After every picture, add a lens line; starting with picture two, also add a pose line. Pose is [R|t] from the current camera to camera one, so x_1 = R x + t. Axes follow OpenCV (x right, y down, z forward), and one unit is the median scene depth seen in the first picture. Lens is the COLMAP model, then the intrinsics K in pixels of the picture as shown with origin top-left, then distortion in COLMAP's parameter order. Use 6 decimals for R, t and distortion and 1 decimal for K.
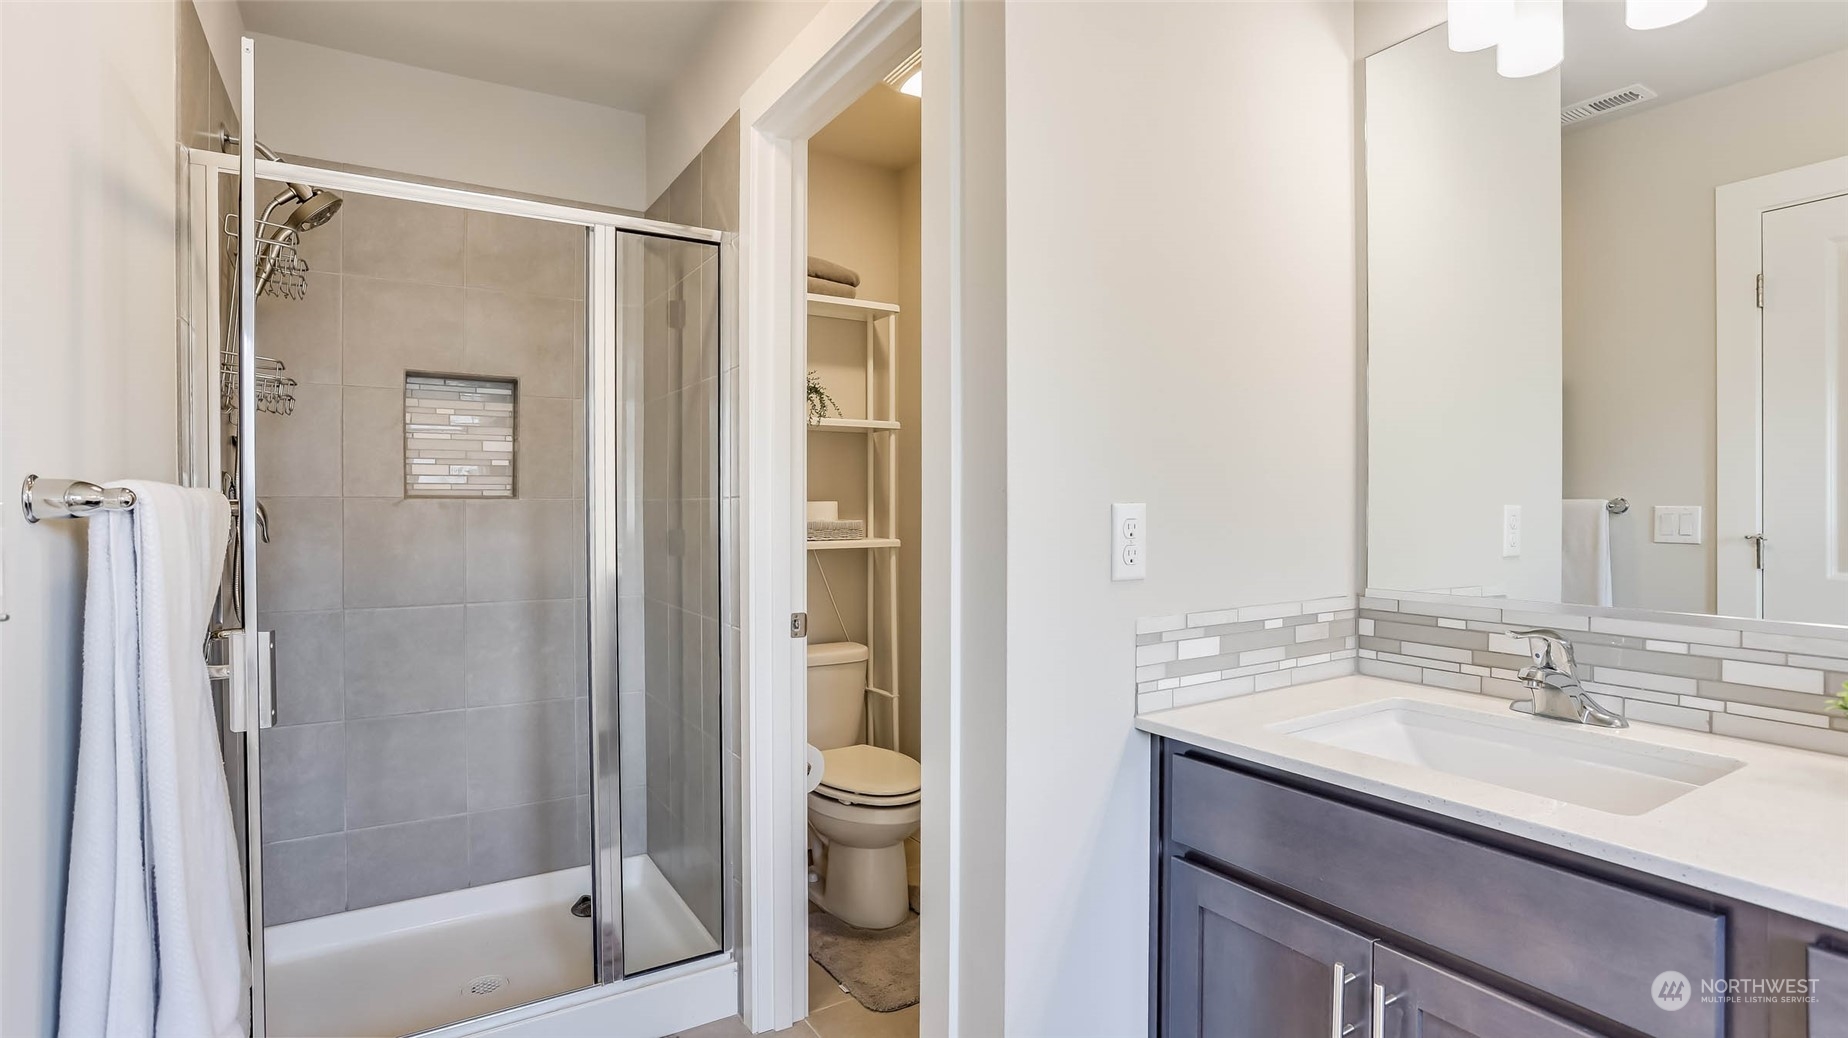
lens RADIAL K [[886.5, 0, 931.6], [0, 886.5, 508.8], [0, 0, 1]] dist [-0.000216, -0.000072]
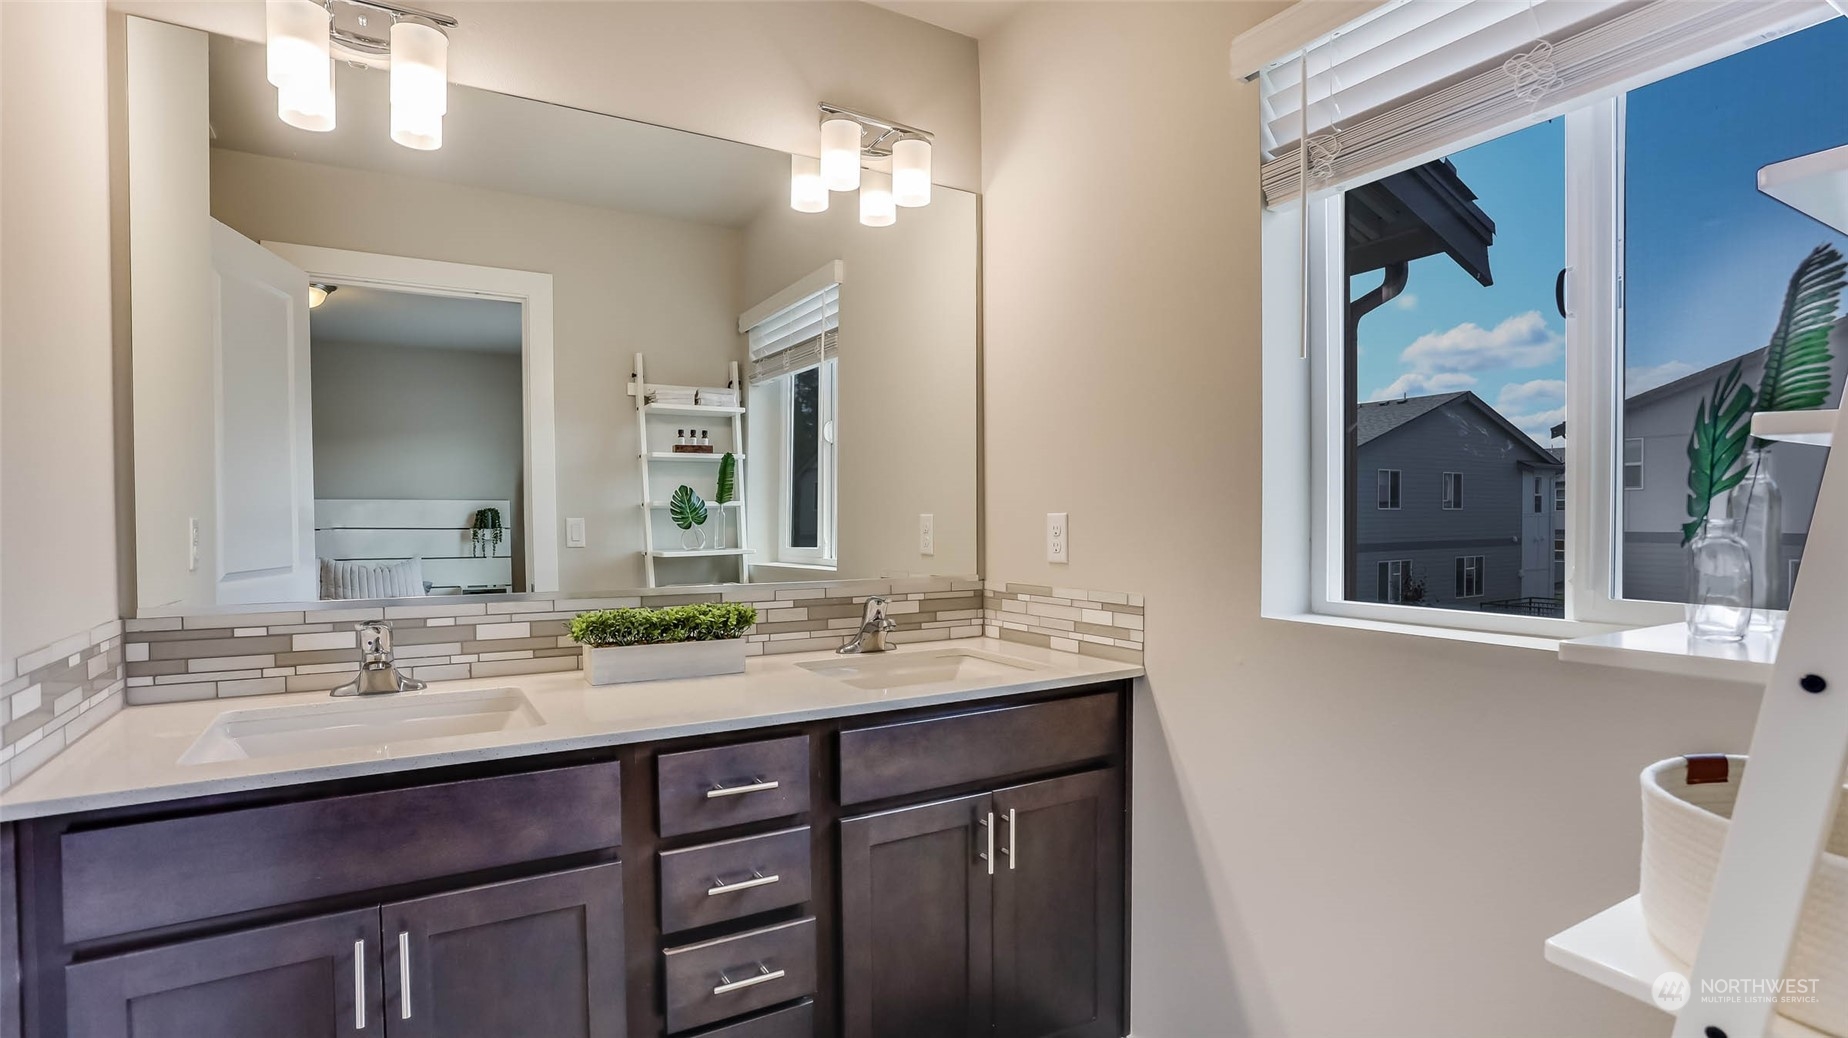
lens RADIAL K [[888.6, 0, 927.6], [0, 888.6, 528.2], [0, 0, 1]] dist [-0.023222, 0.000131]
pose [[0.054847, -0.014785, 0.998385, -0.389259], [0.006769, 0.999873, 0.014435, -0.000052], [-0.998472, 0.005966, 0.054940, 0.164770]]
